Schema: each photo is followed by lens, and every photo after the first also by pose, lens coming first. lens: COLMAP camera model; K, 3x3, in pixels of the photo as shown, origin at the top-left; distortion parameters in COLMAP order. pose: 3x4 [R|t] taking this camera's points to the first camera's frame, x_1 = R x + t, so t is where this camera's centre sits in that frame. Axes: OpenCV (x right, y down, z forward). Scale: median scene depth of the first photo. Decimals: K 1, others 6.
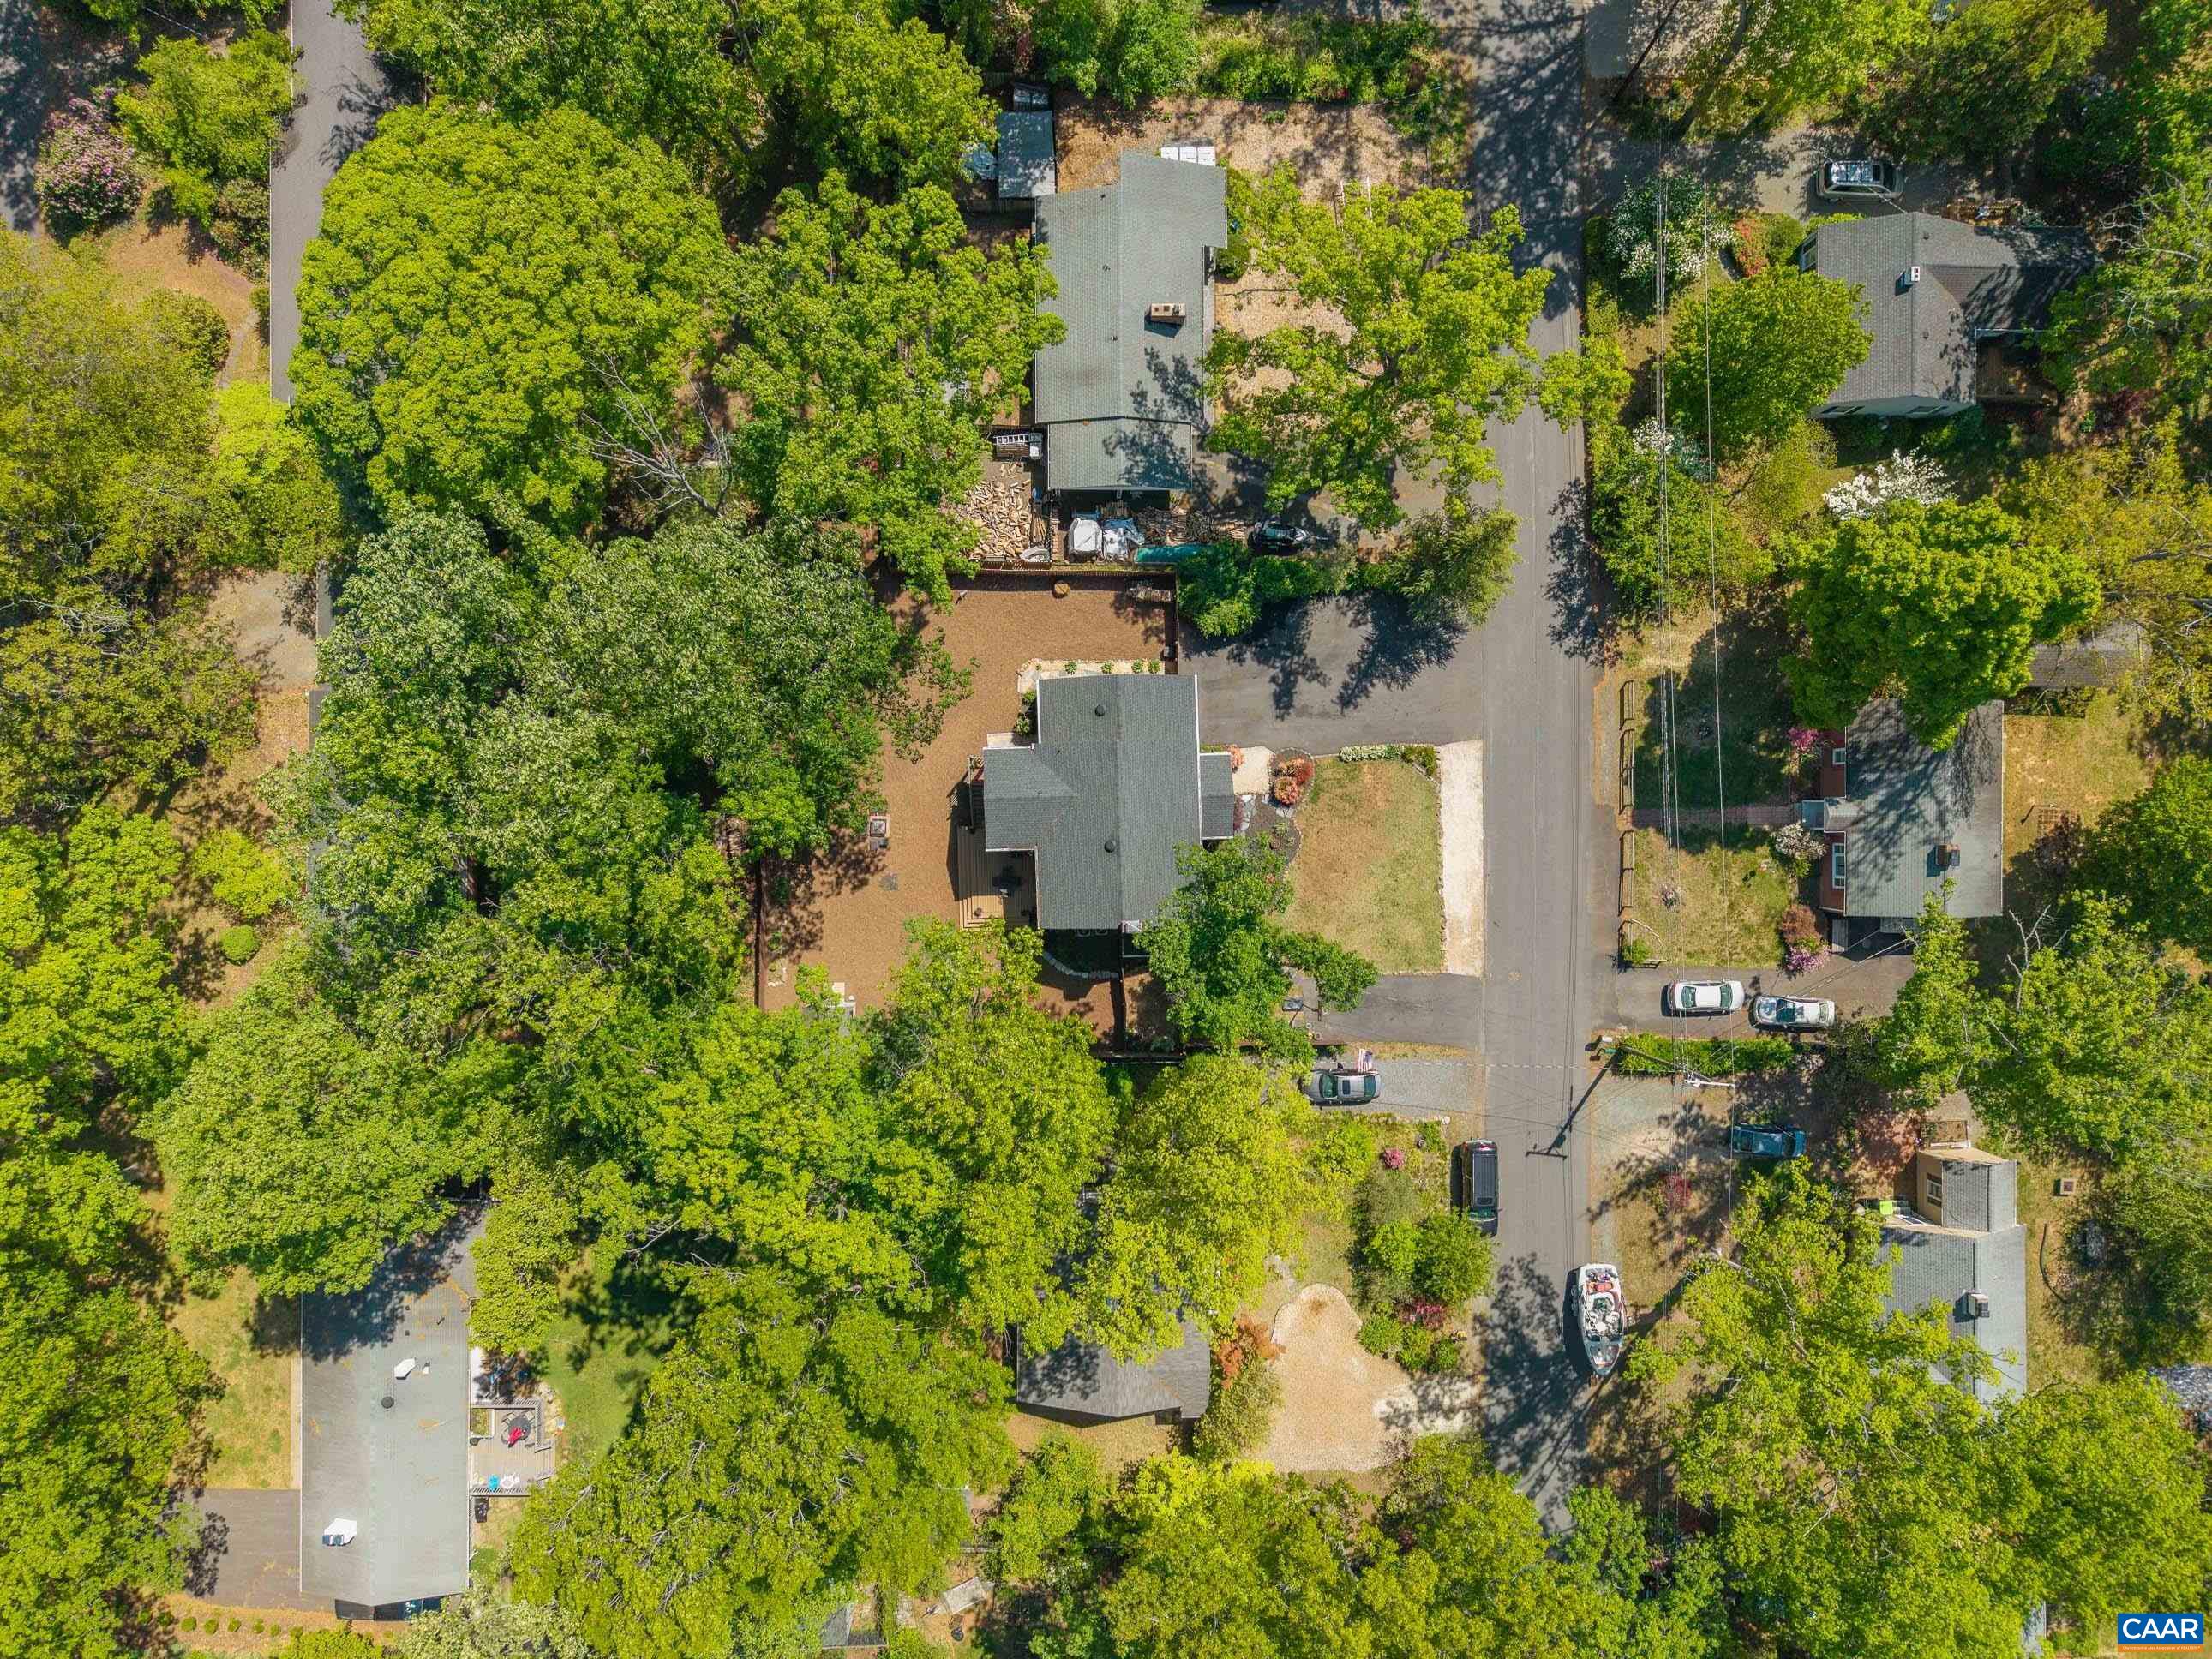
lens RADIAL K [[1486.2, 0, 1111.8], [0, 1486.2, 834.7], [0, 0, 1]] dist [0.005344, -0.009563]
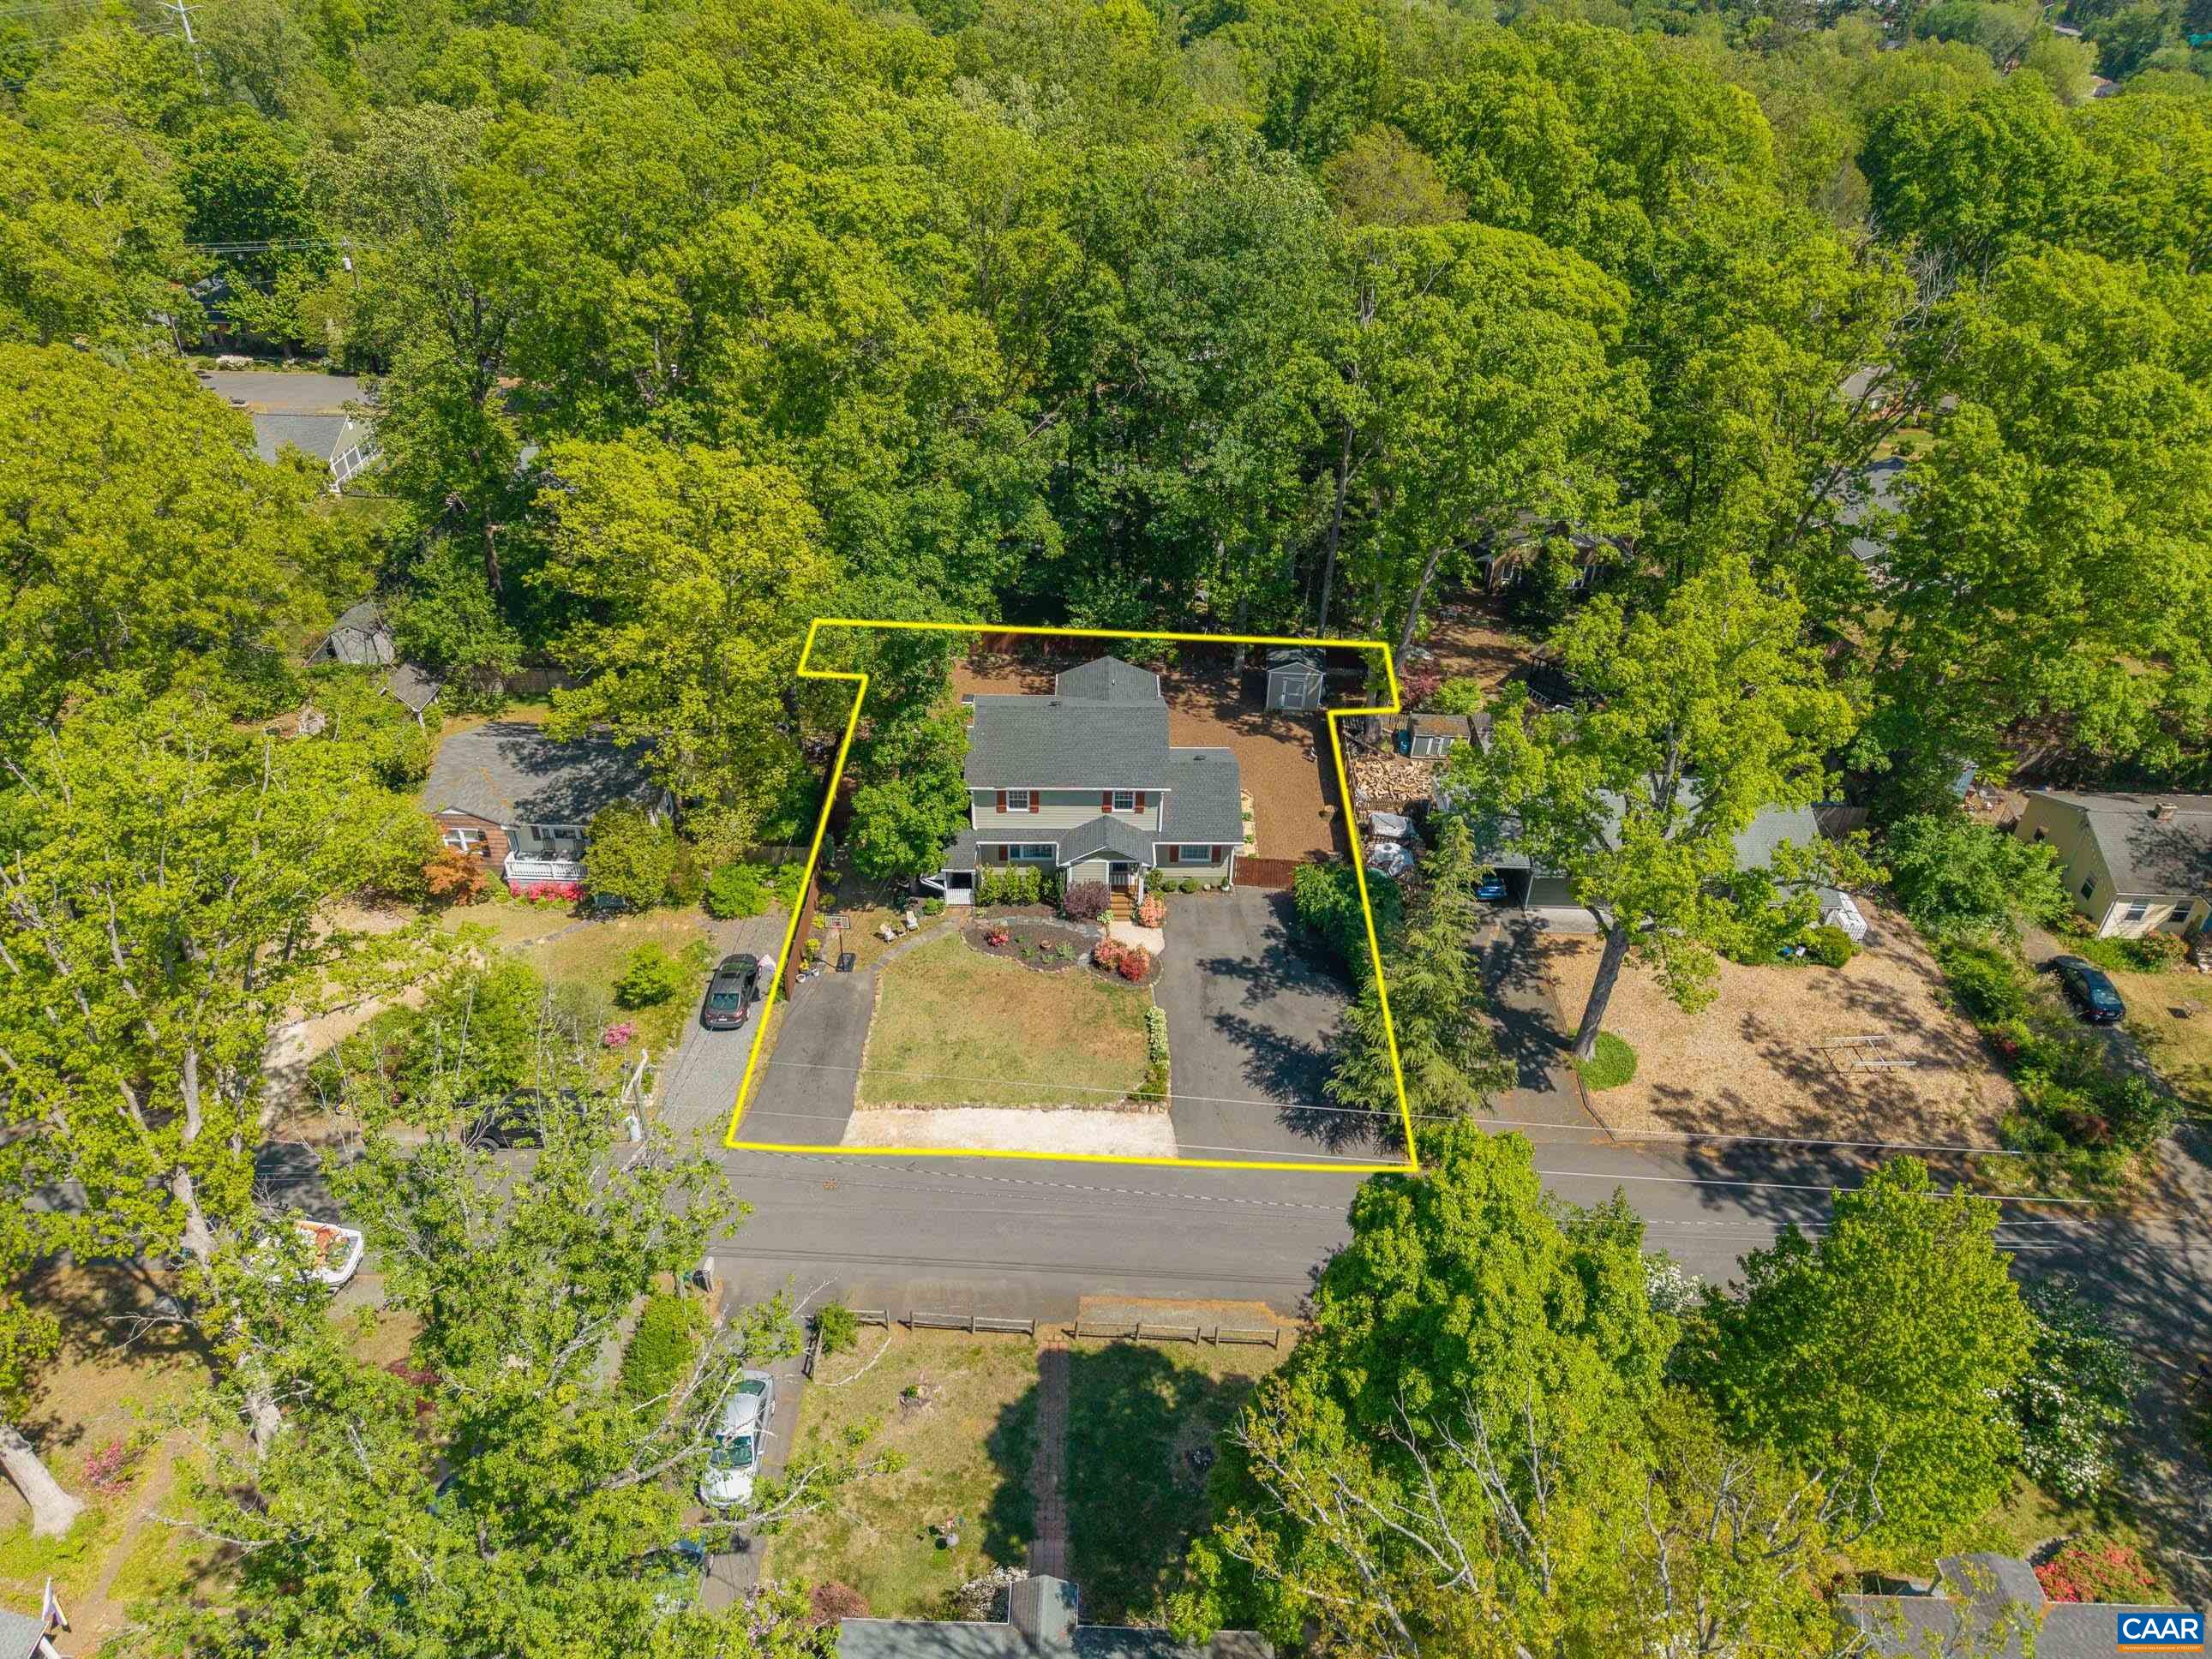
lens RADIAL K [[1486.2, 0, 1108.6], [0, 1486.2, 840.4], [0, 0, 1]] dist [0.005344, -0.009563]
pose [[-0.018436, 0.556631, -0.830555, 0.743412], [-0.999691, -0.024097, 0.006040, -0.031853], [-0.016652, 0.830410, 0.556904, 0.487777]]
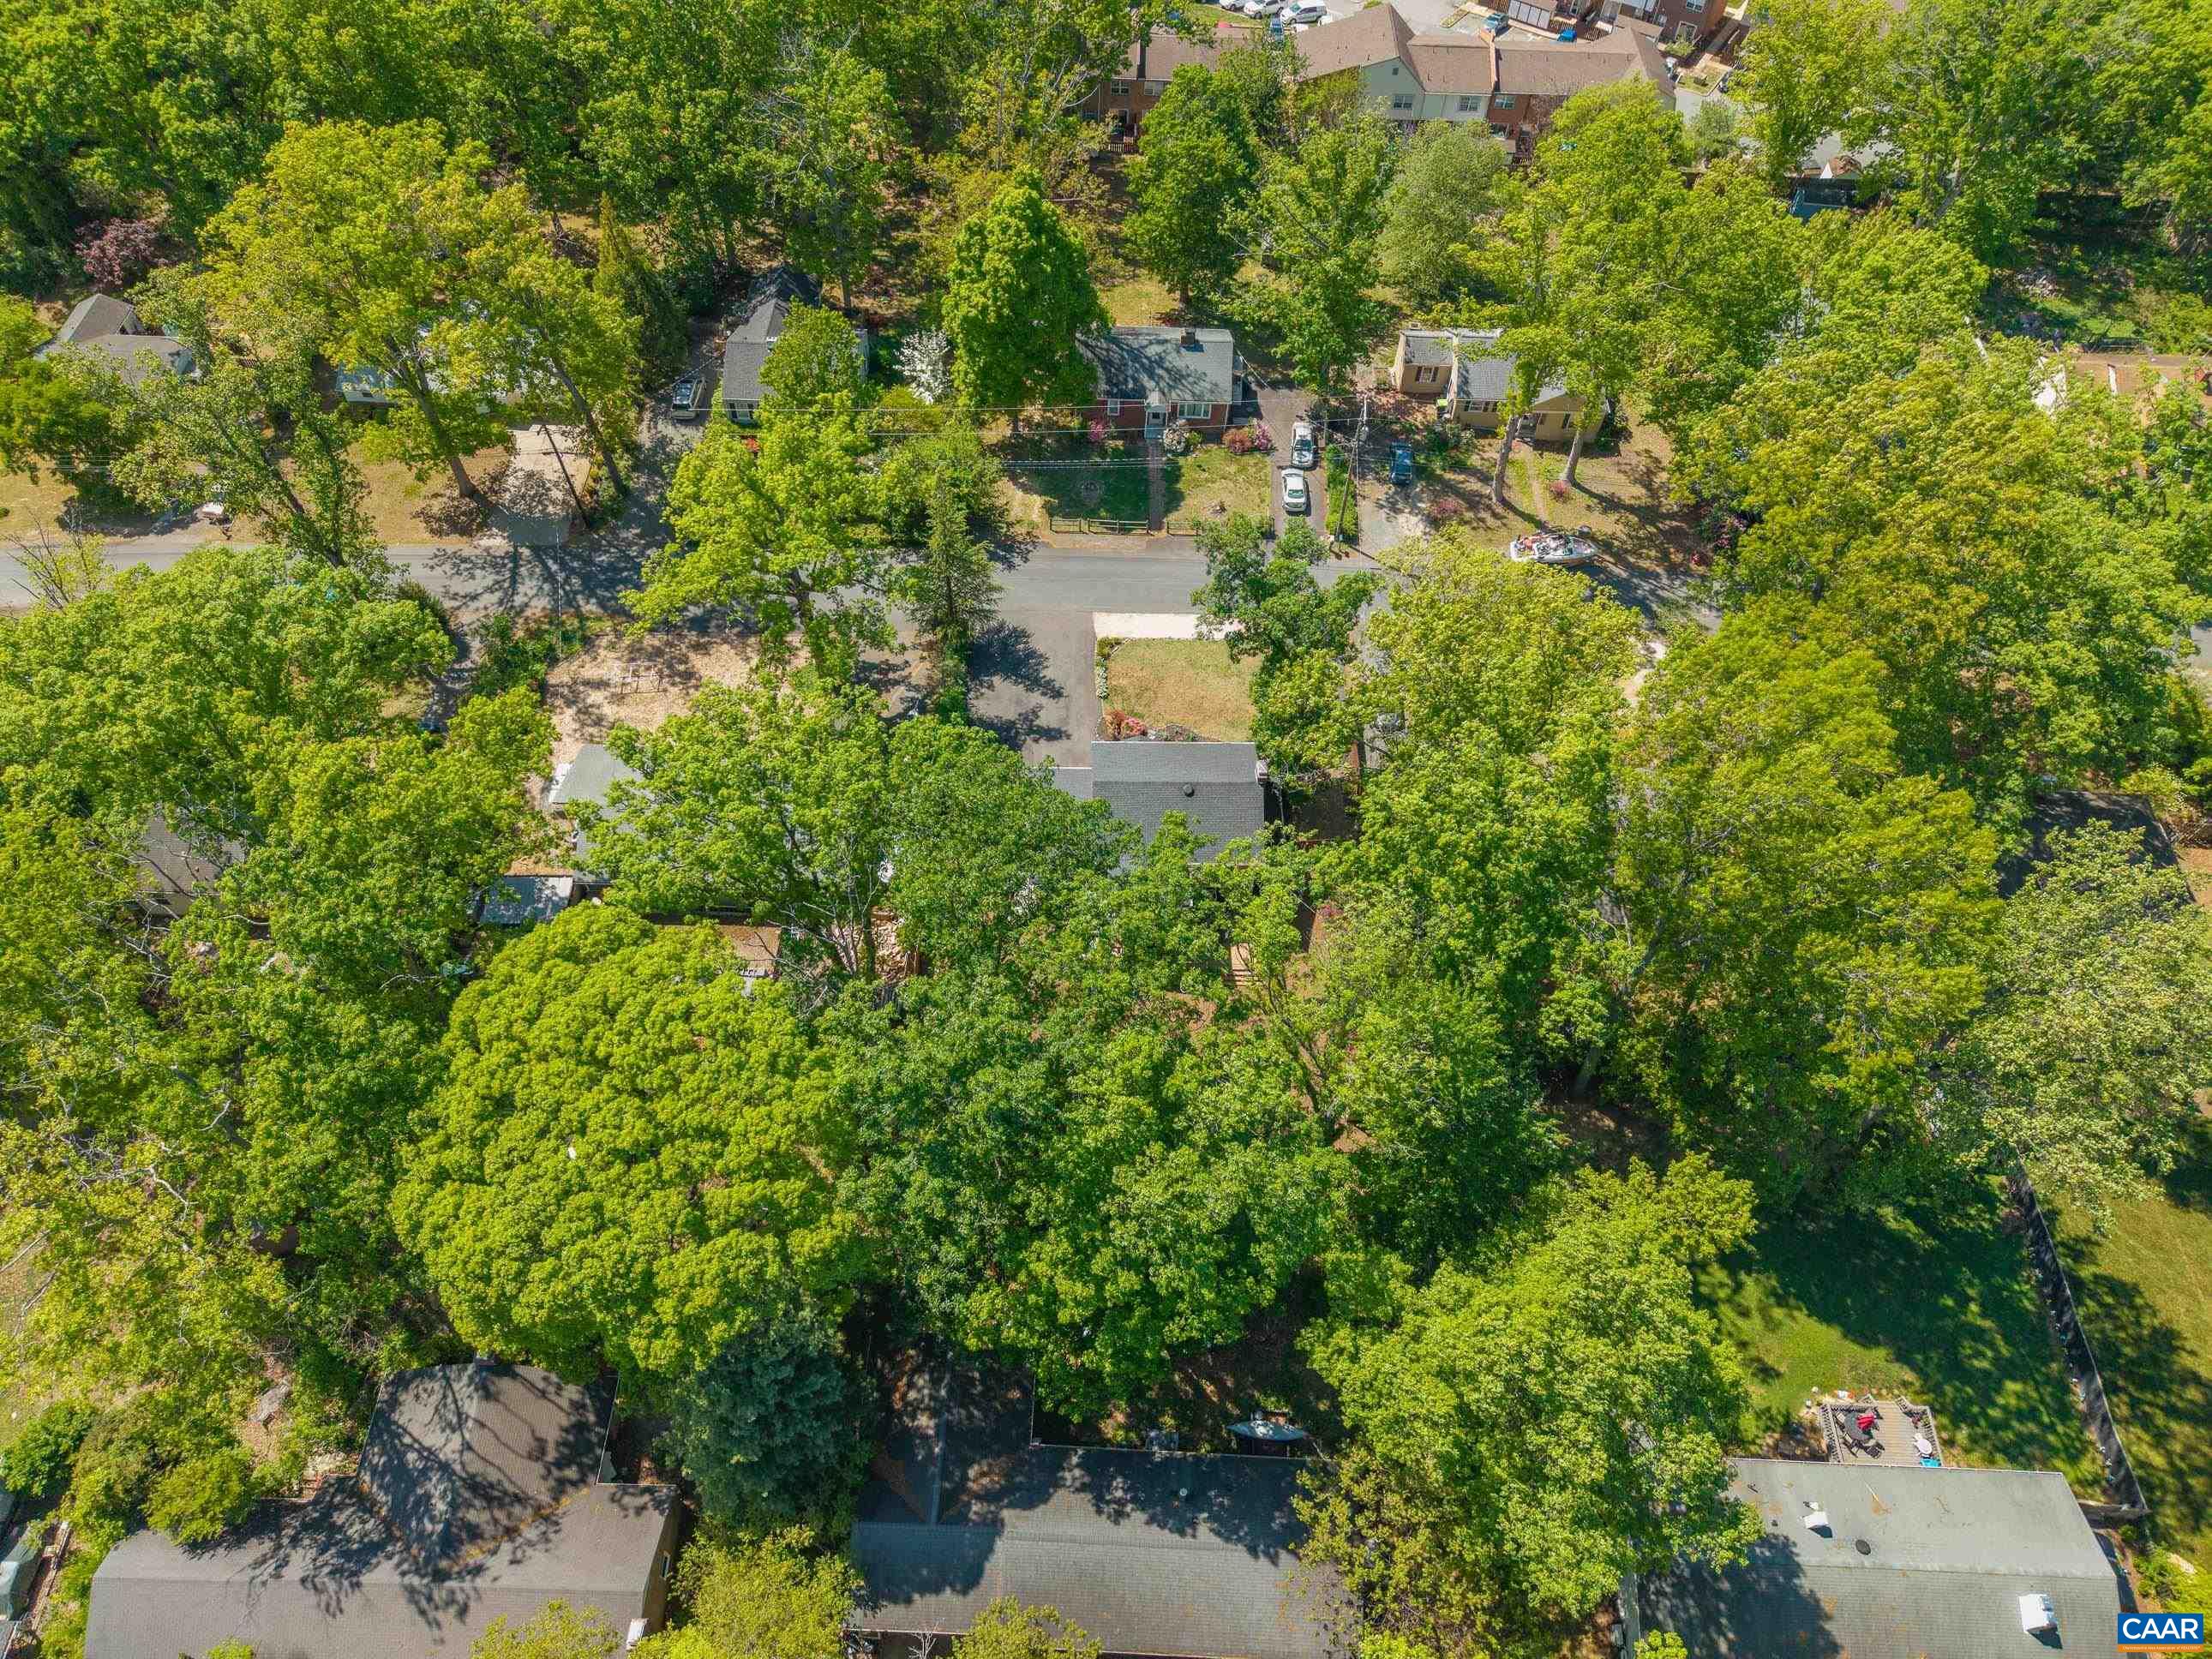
lens RADIAL K [[1486.2, 0, 1103.6], [0, 1486.2, 825.3], [0, 0, 1]] dist [0.005344, -0.009563]
pose [[0.024543, -0.829422, 0.558083, -0.575534], [0.999530, 0.030606, 0.001530, -0.051411], [-0.018349, 0.557783, 0.829784, 0.086039]]
